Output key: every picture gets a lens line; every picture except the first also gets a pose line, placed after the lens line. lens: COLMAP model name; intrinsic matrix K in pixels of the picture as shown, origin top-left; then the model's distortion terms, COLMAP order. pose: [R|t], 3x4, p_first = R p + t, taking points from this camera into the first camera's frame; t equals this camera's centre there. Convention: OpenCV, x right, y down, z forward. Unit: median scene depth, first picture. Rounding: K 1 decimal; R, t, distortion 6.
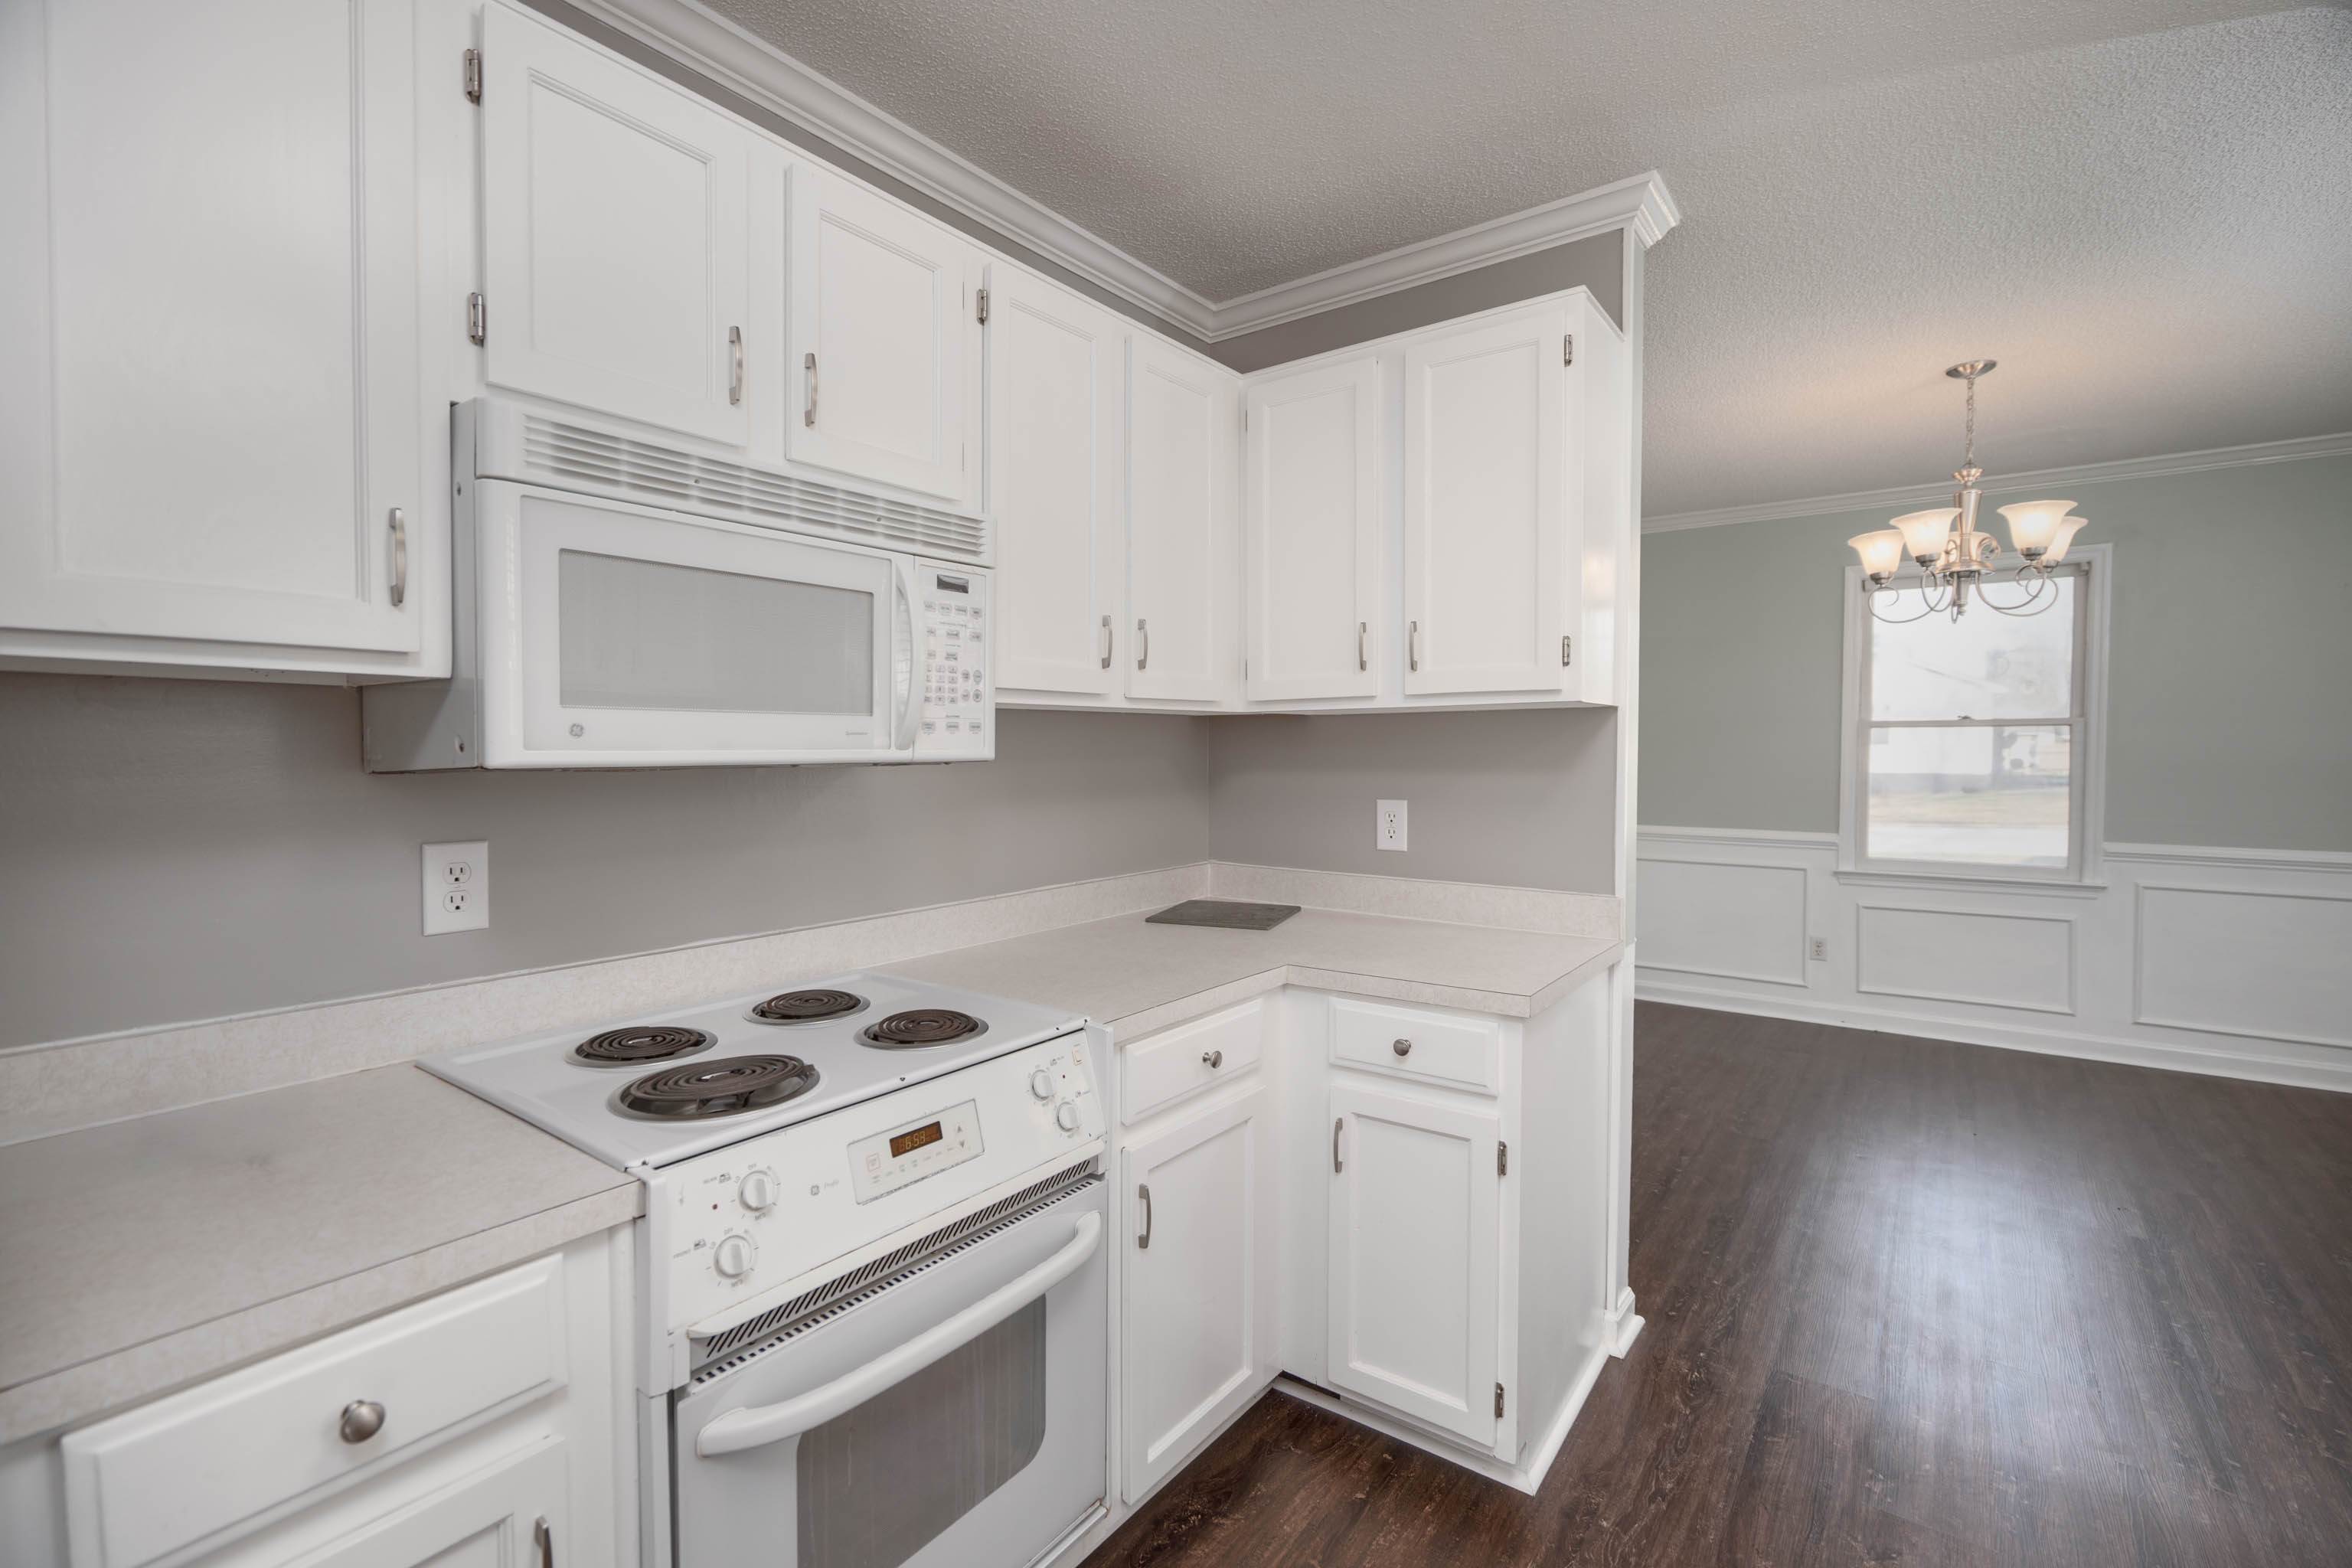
lens RADIAL K [[1055.6, 0, 1169.1], [0, 1055.6, 777.7], [0, 0, 1]] dist [-0.006819, 0.004766]
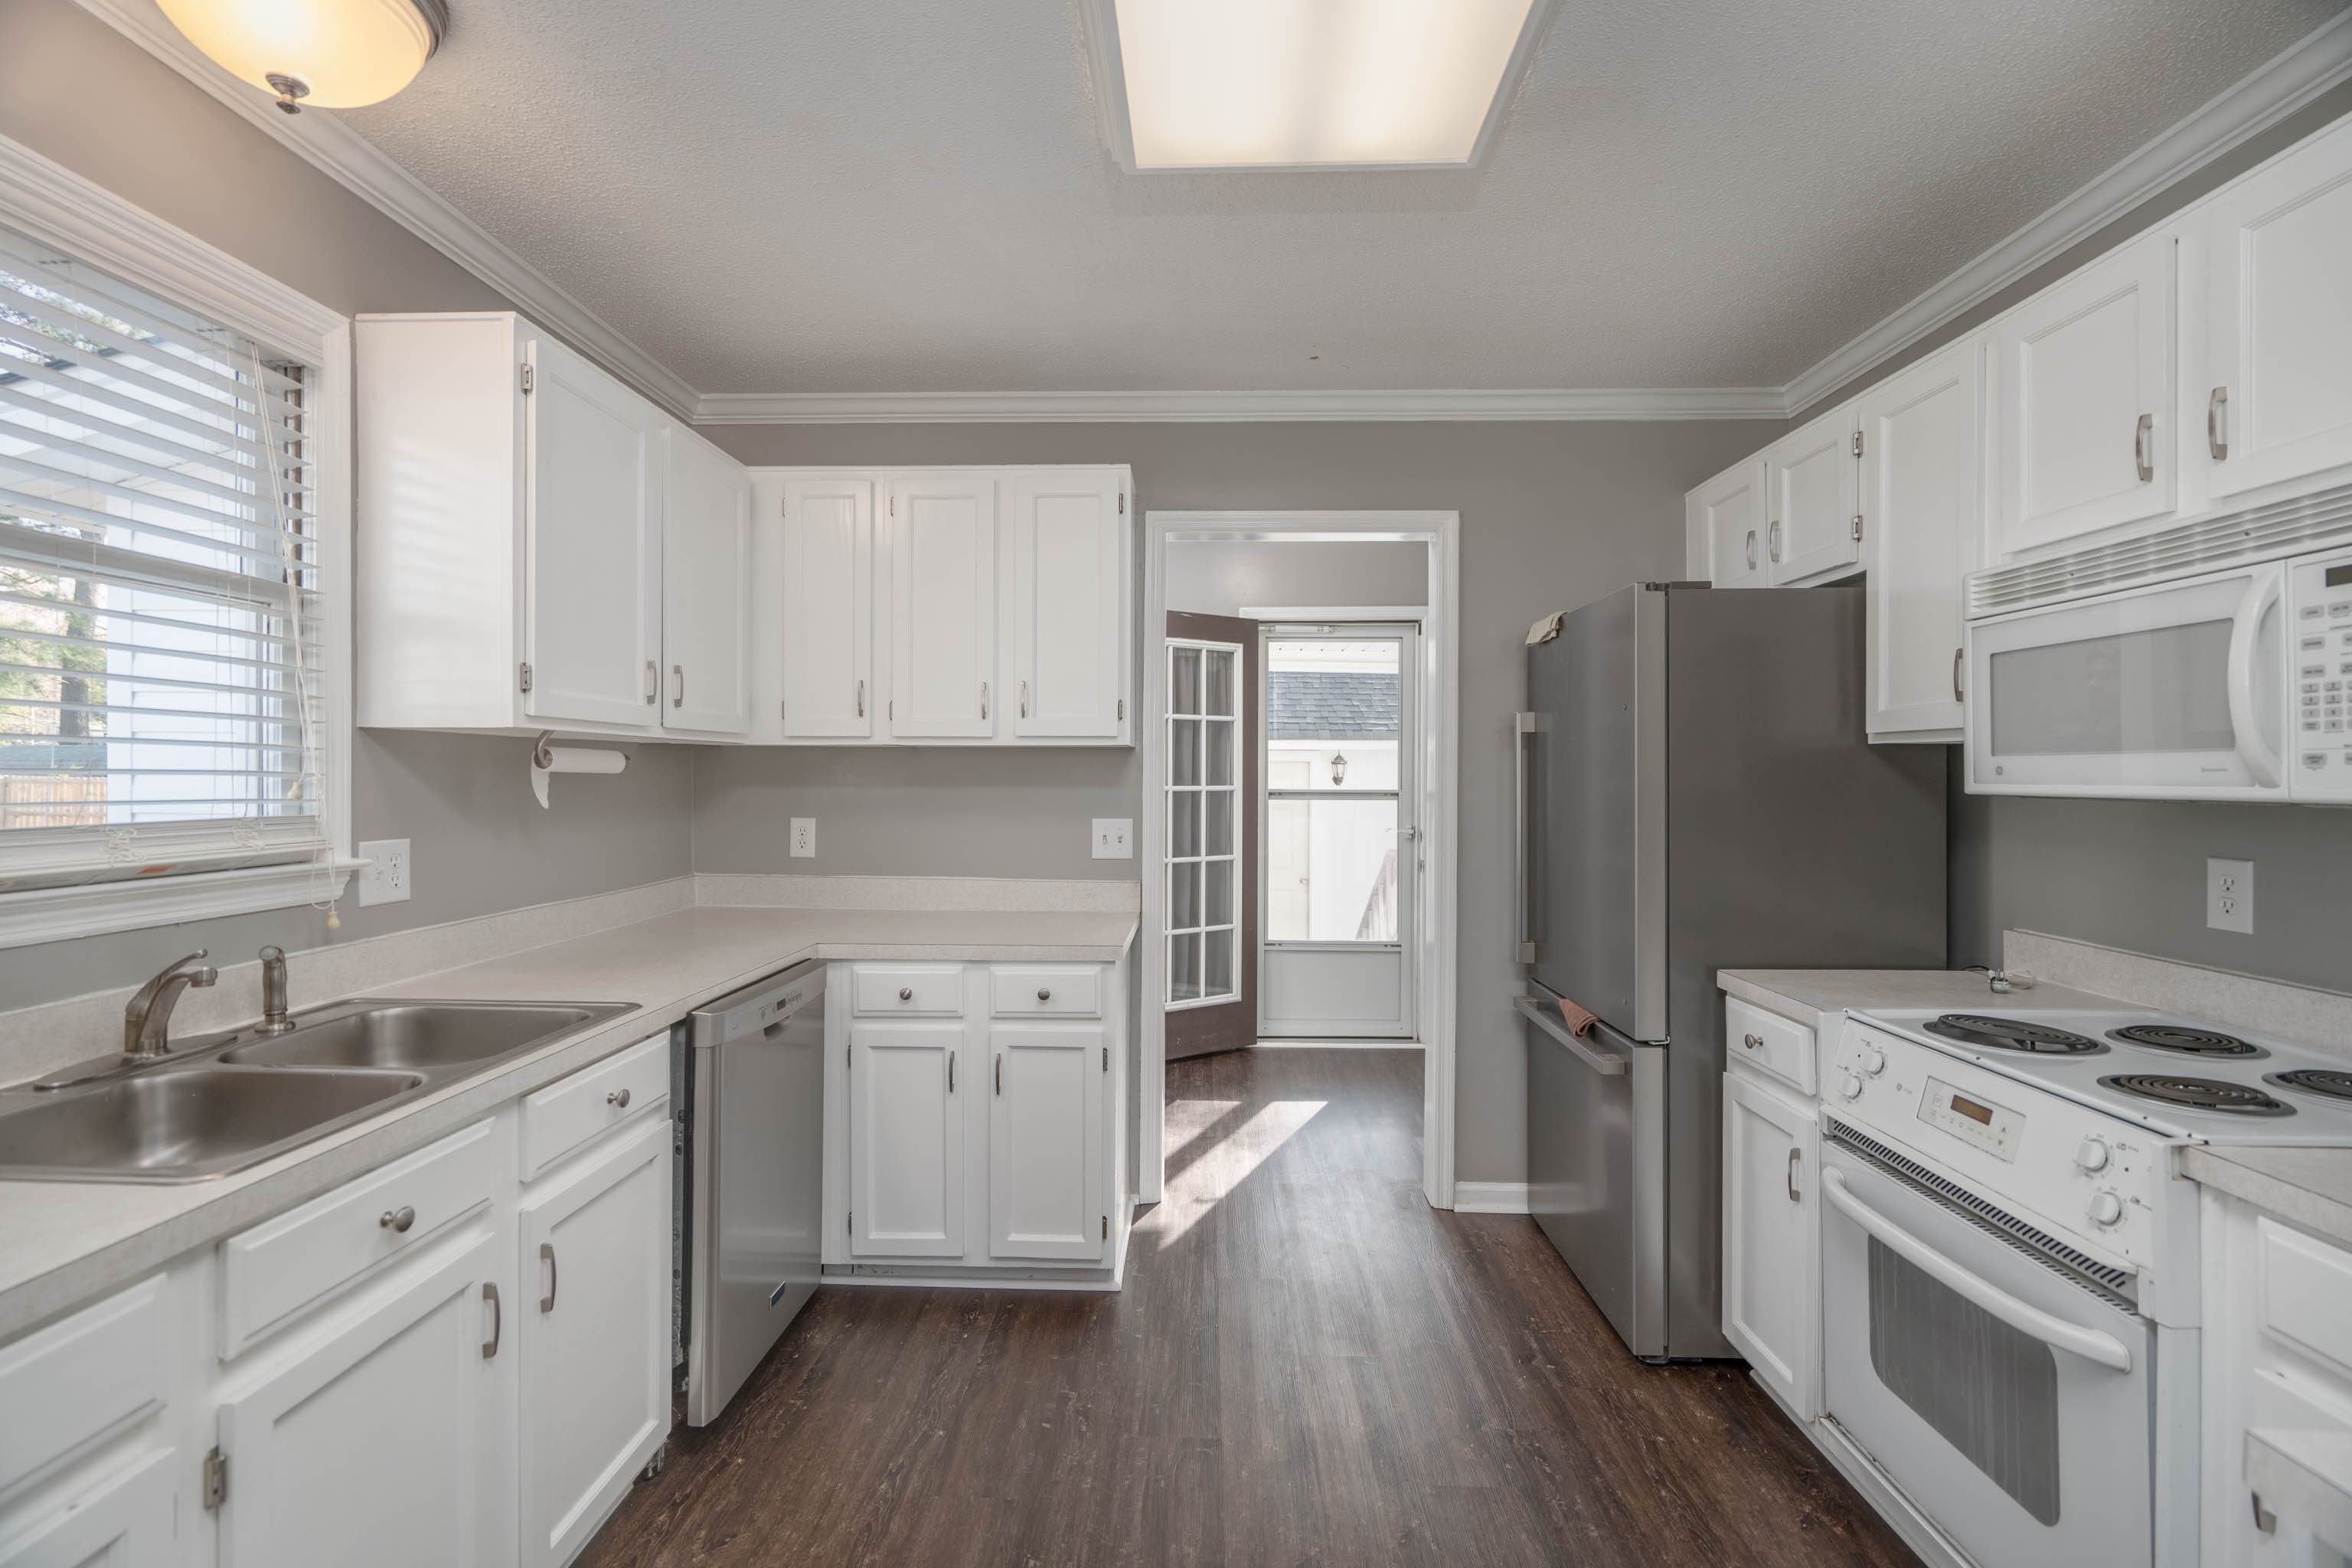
lens RADIAL K [[1055.6, 0, 1169.1], [0, 1055.6, 777.7], [0, 0, 1]] dist [-0.006819, 0.004766]
pose [[-0.822122, -0.001368, -0.569309, 0.600276], [-0.021551, 0.999355, 0.028721, -0.024579], [0.568903, 0.035881, -0.821622, 0.731317]]
